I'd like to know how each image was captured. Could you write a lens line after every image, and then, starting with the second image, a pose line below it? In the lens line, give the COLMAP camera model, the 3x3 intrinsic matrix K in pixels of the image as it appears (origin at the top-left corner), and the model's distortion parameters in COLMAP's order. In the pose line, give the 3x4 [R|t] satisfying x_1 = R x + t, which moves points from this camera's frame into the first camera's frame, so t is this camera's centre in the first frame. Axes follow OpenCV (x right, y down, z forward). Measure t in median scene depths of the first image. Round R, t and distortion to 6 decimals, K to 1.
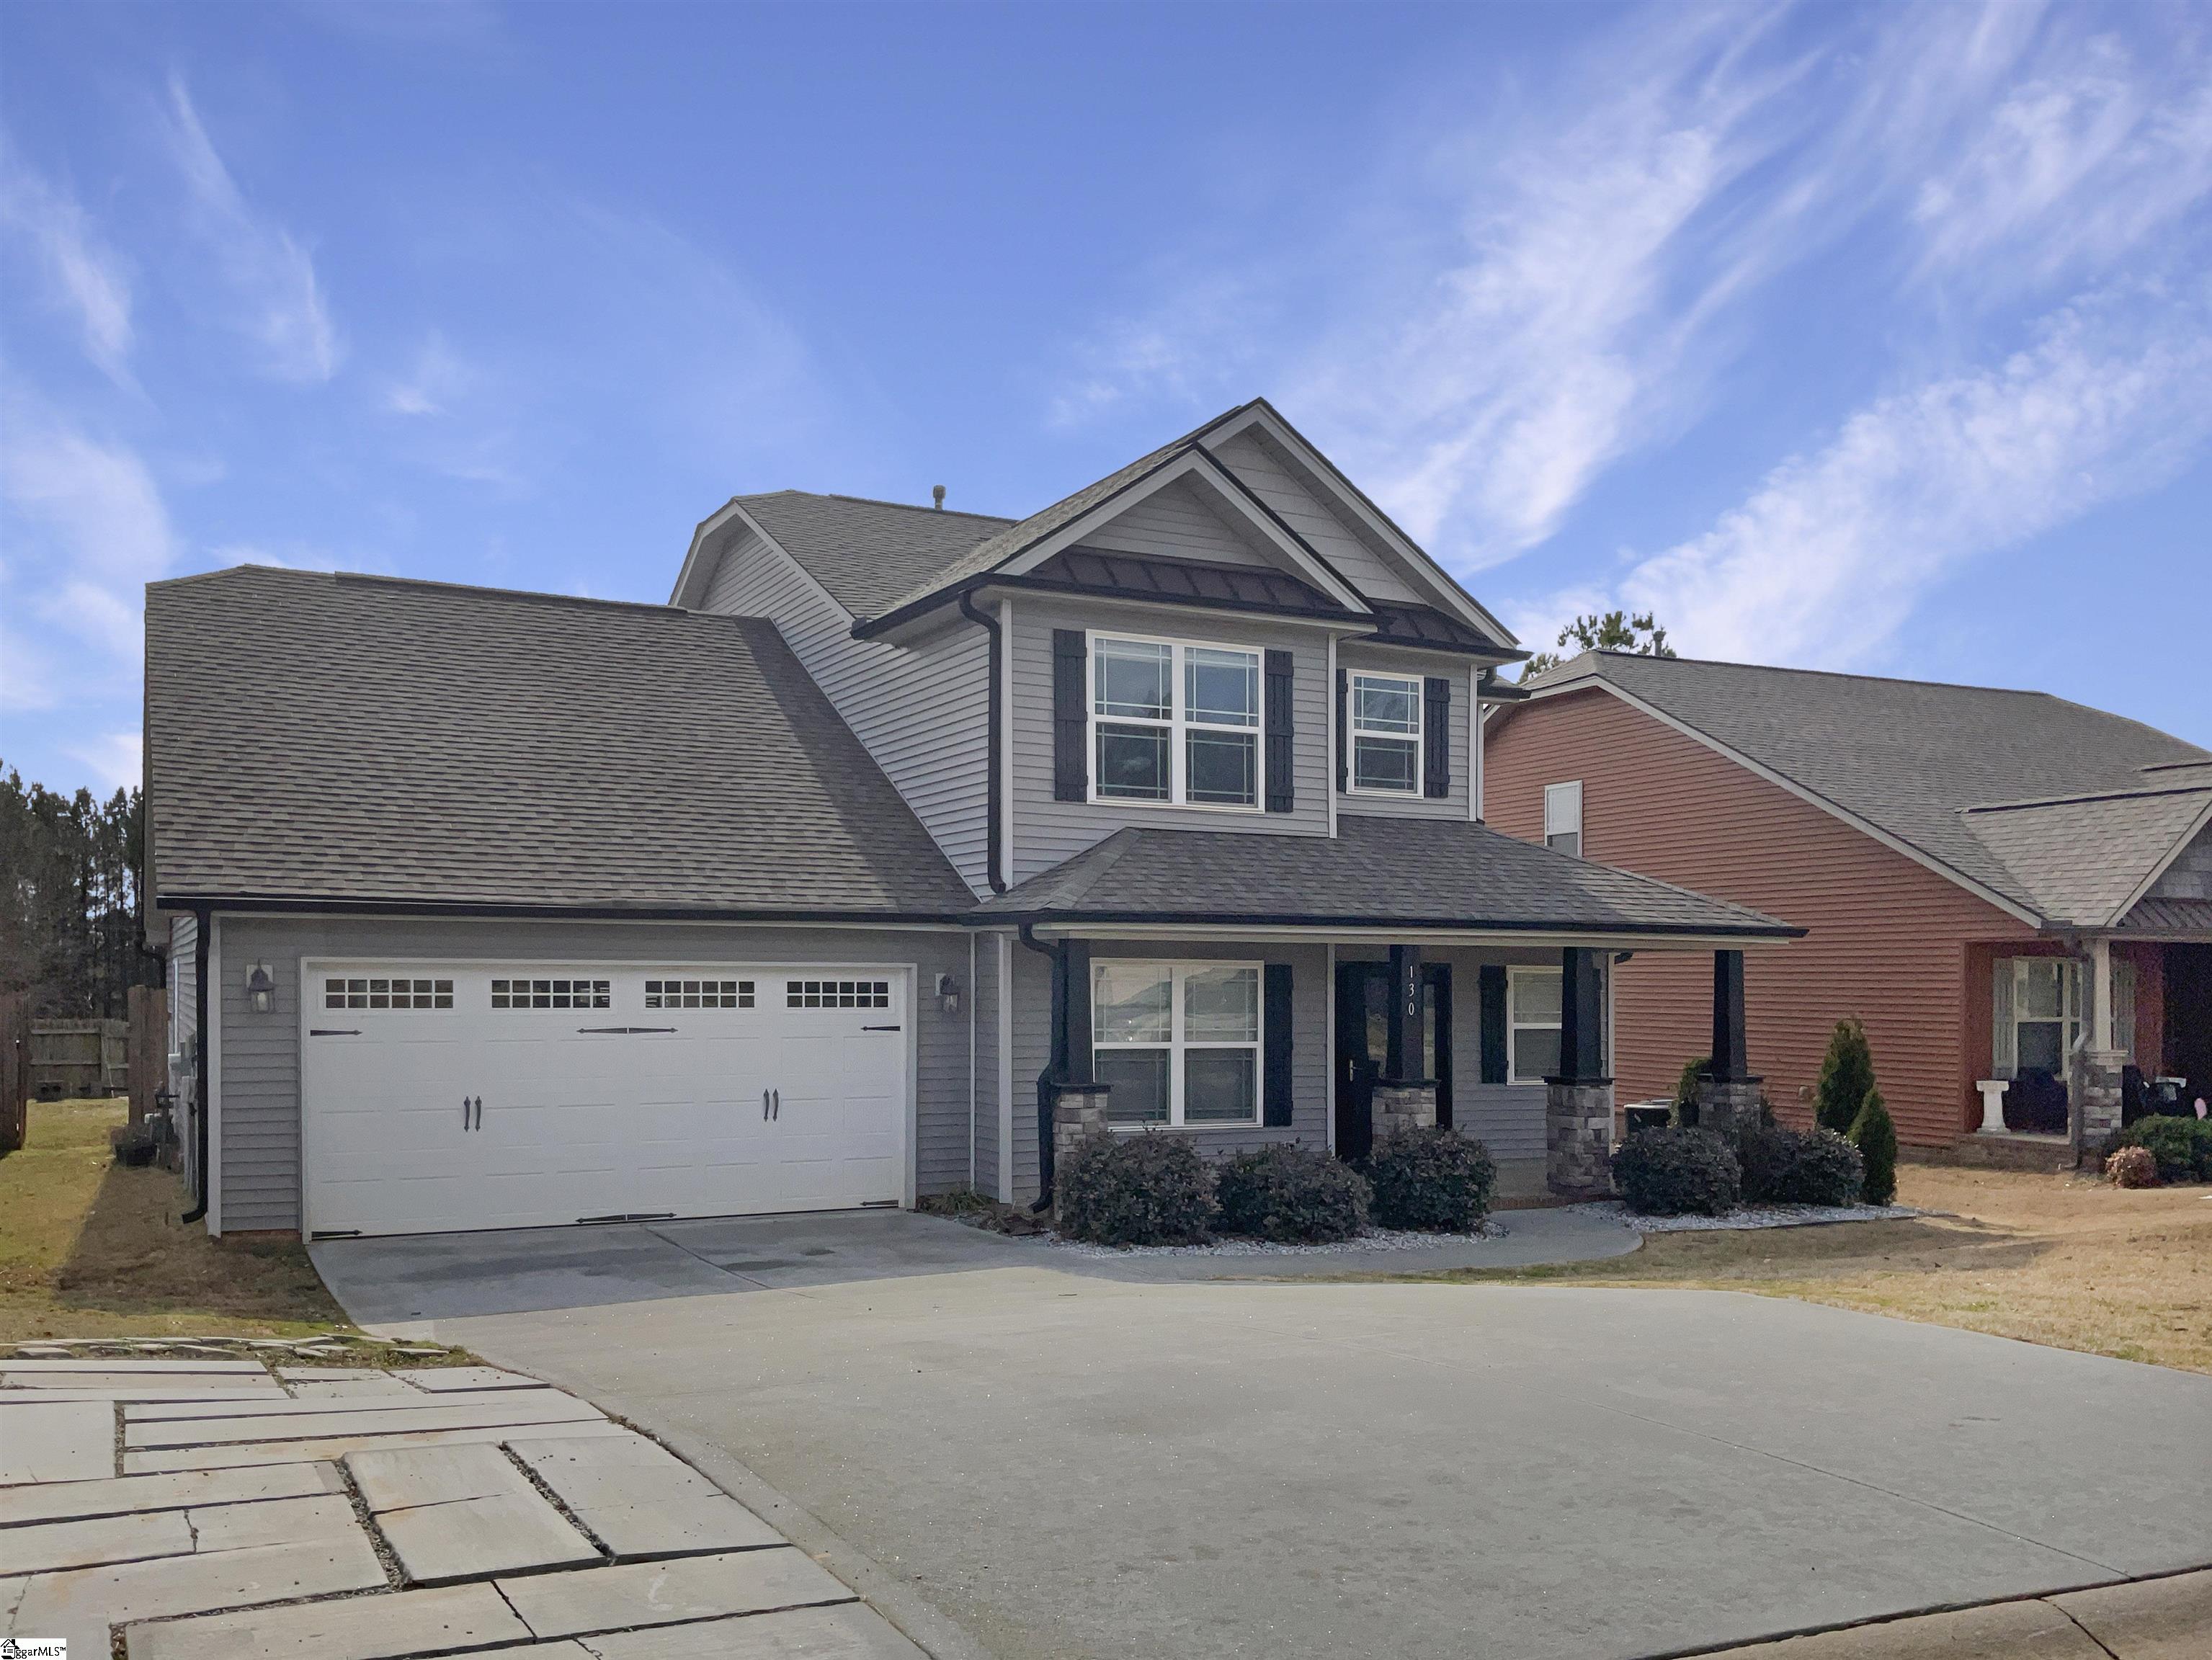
lens RADIAL K [[1893.2, 0, 1107.9], [0, 1893.2, 968.1], [0, 0, 1]] dist [0.033336, 0.007114]
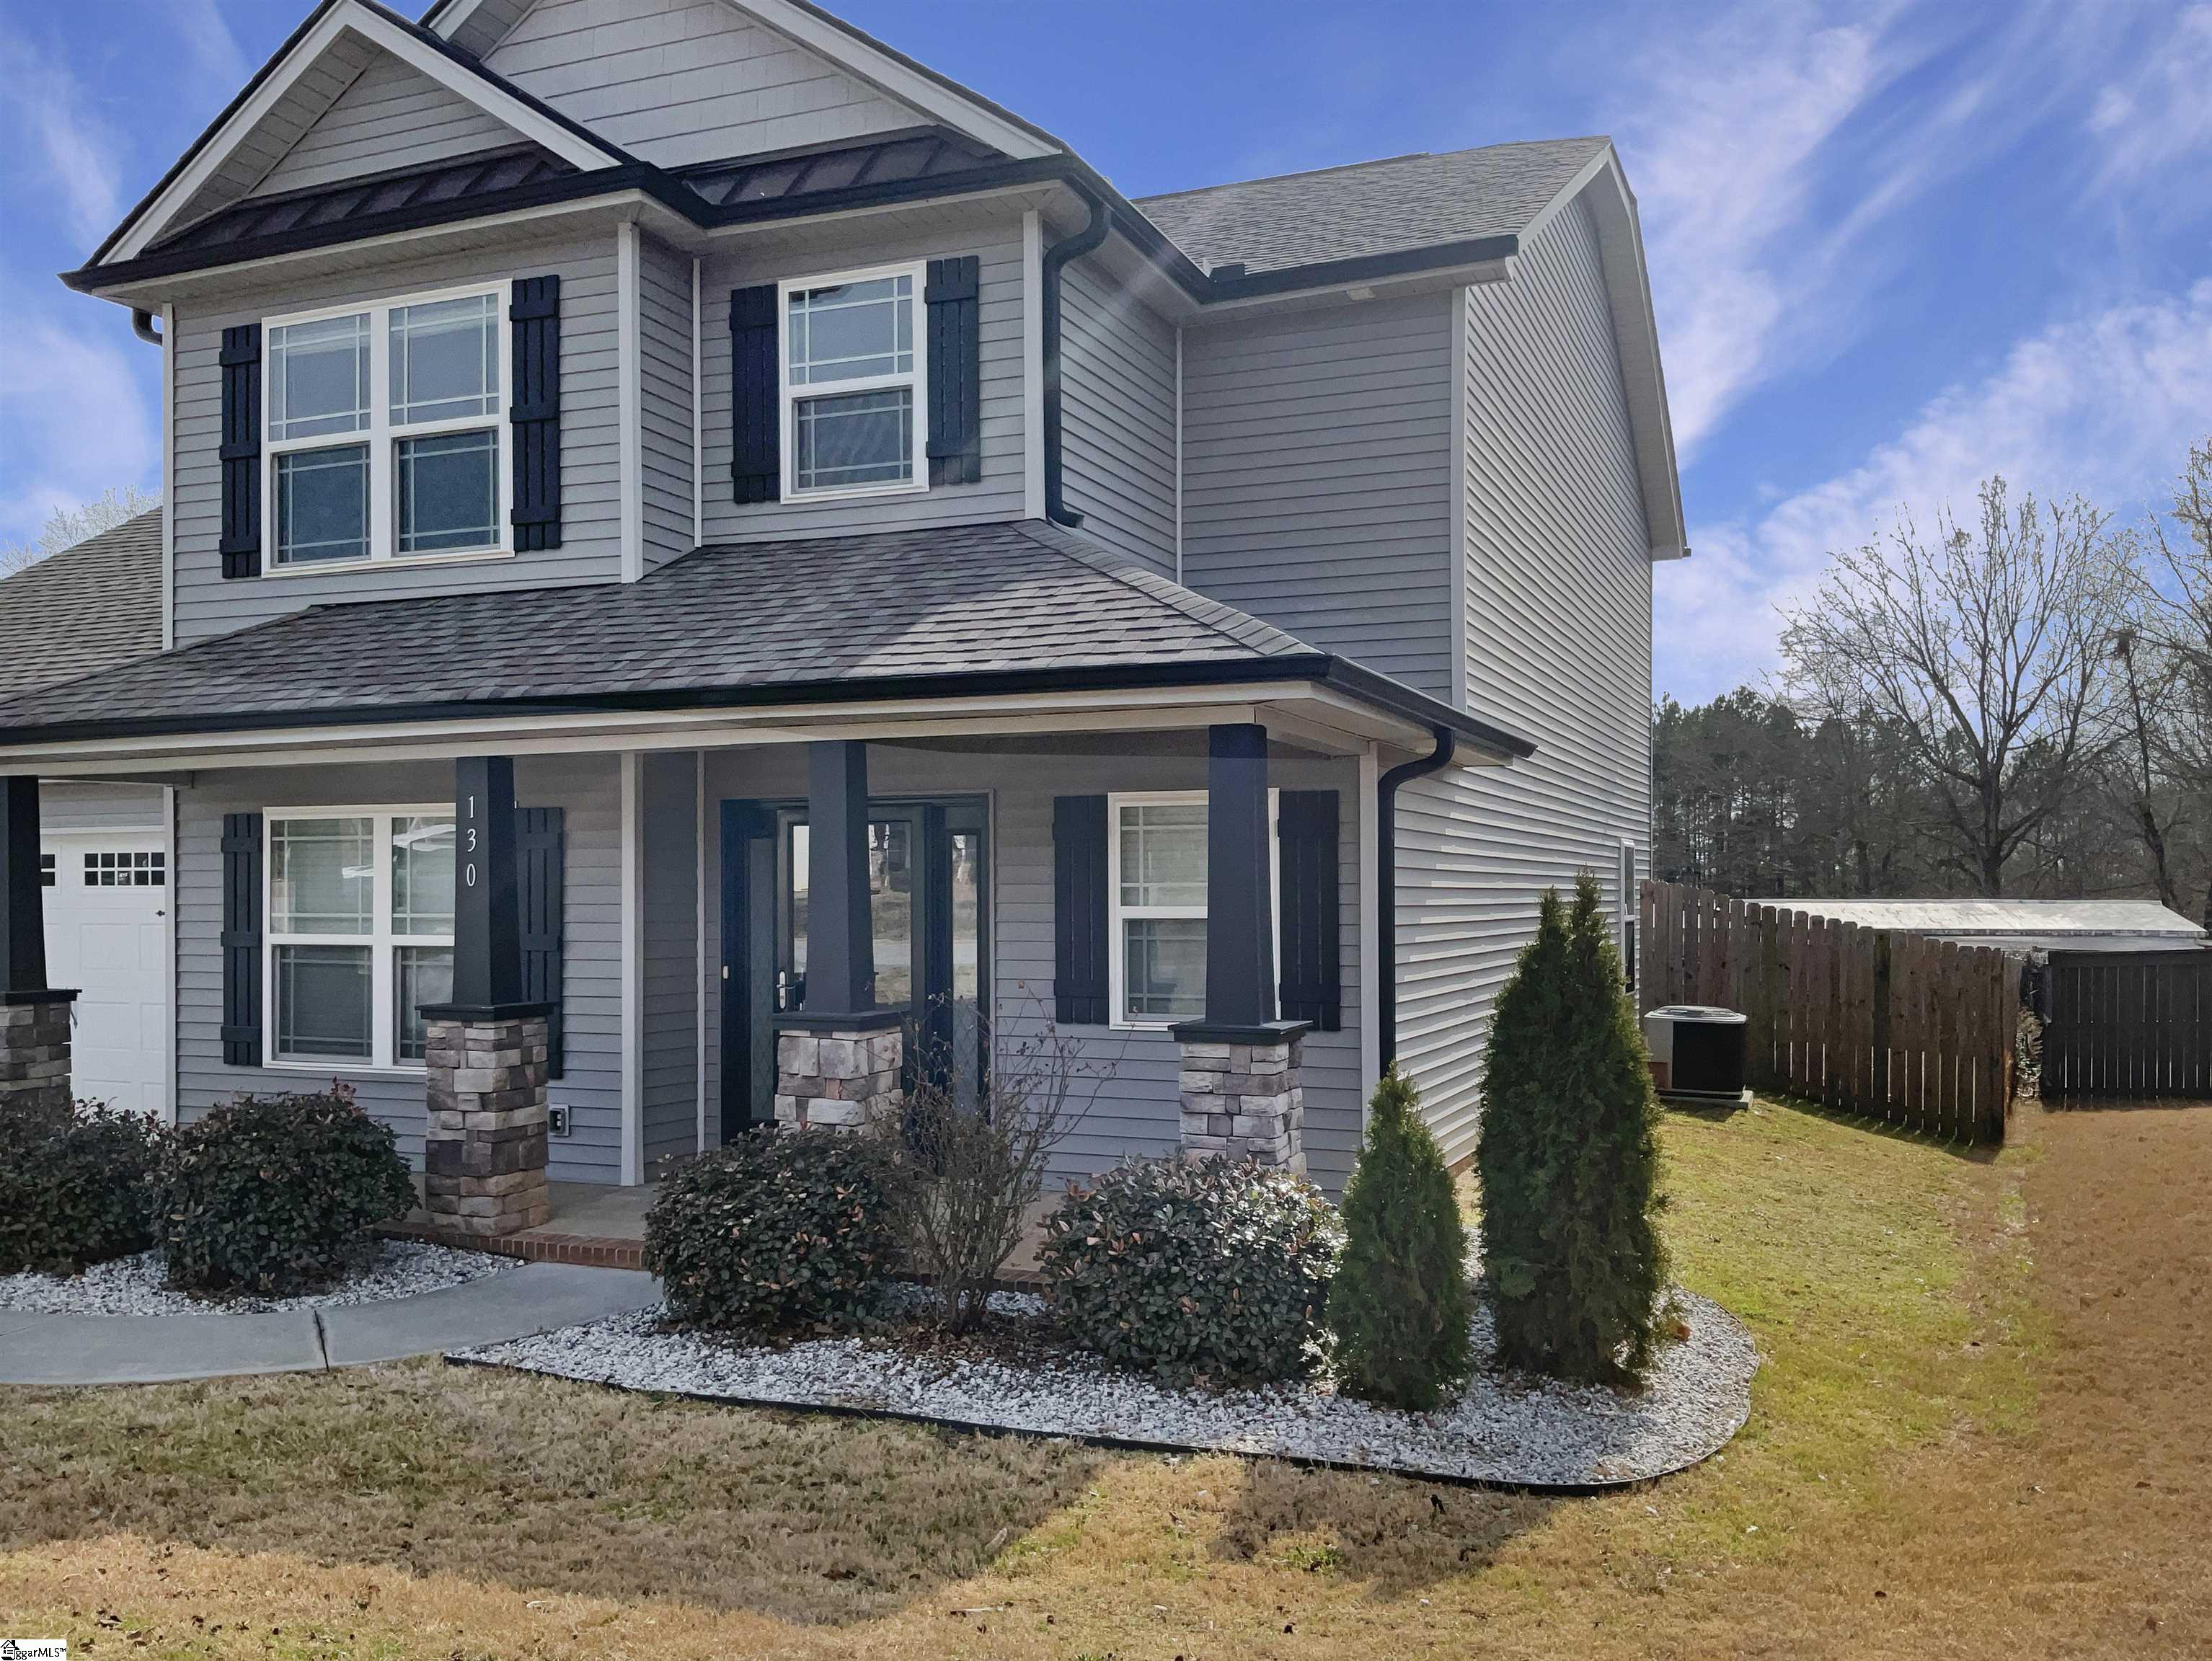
lens RADIAL K [[1891.9, 0, 1130.2], [0, 1891.9, 900.1], [0, 0, 1]] dist [0.106163, -0.242413]
pose [[0.655699, -0.007330, -0.754987, 0.691582], [0.017799, 0.999825, 0.005752, 0.028568], [0.754812, -0.017210, 0.655715, 0.774506]]
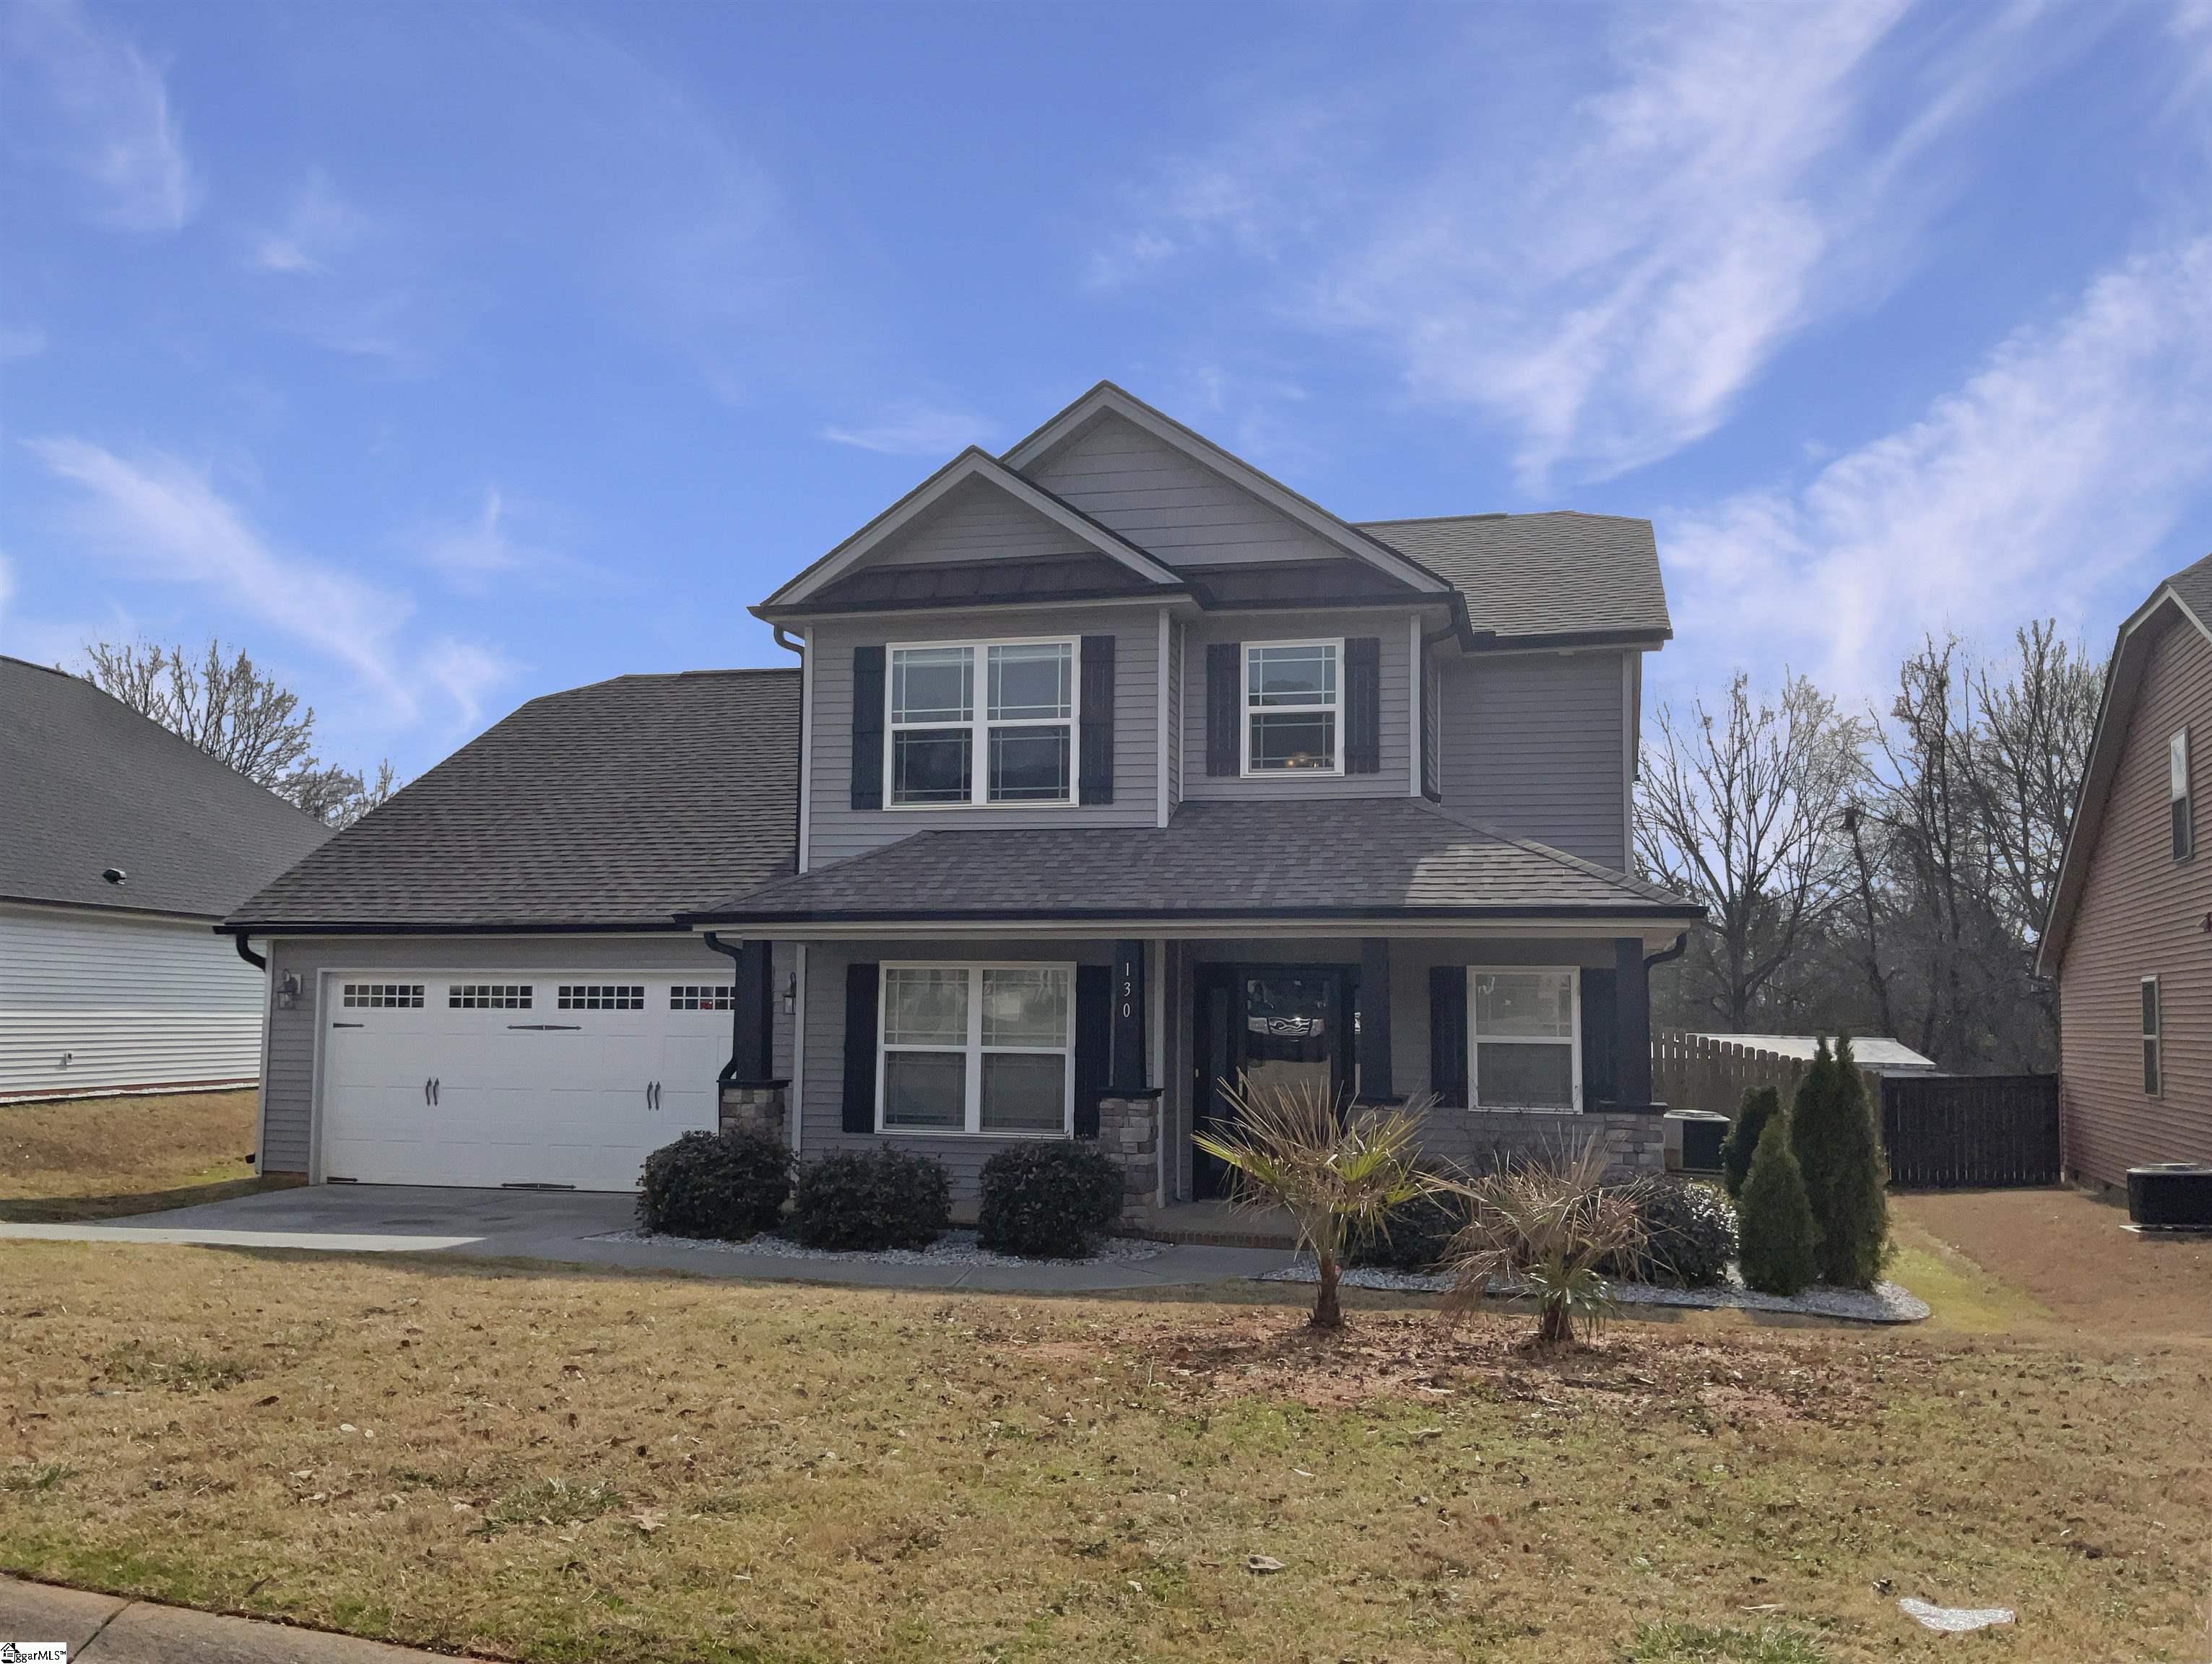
lens RADIAL K [[1892.7, 0, 1106.0], [0, 1892.7, 832.0], [0, 0, 1]] dist [0.009294, 0.000613]
pose [[0.749203, -0.062961, -0.659341, 0.744761], [0.001586, 0.995639, -0.093272, 0.020374], [0.662339, 0.068834, 0.746036, 0.310777]]
